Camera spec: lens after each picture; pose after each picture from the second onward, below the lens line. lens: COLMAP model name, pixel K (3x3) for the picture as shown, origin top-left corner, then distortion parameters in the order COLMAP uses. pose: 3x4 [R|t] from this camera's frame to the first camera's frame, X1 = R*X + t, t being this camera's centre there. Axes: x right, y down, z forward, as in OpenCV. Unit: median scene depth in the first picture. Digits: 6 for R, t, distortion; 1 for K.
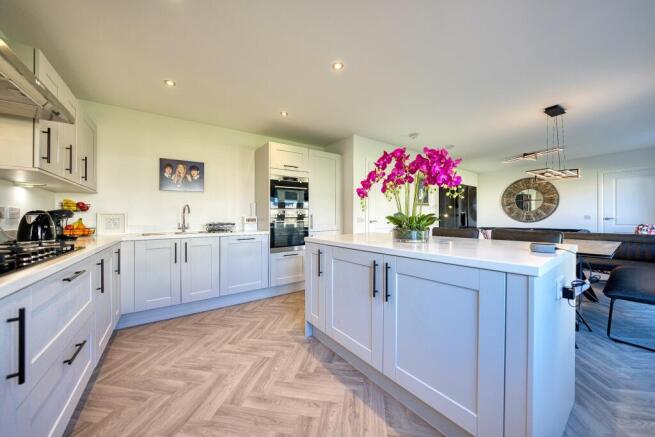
lens RADIAL K [[227.7, 0, 327.7], [0, 227.7, 219.7], [0, 0, 1]] dist [-0.014866, -0.000062]
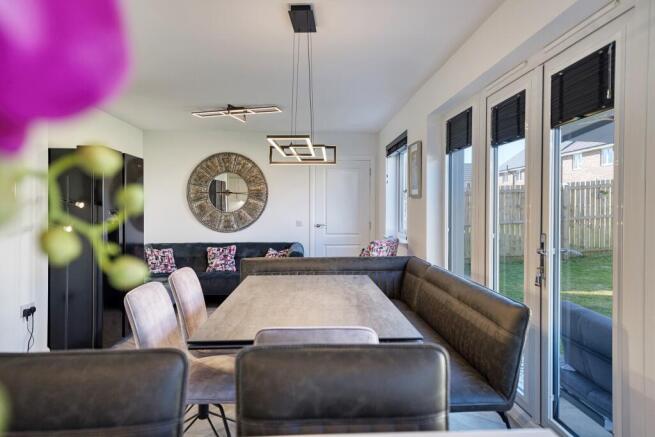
lens RADIAL K [[430.3, 0, 328.0], [0, 430.3, 216.0], [0, 0, 1]] dist [0.018124, 0.002420]
pose [[0.542024, -0.001187, 0.840362, 0.129428], [-0.002050, 0.999994, 0.002736, -0.032680], [-0.840360, -0.003206, 0.542019, 0.215295]]
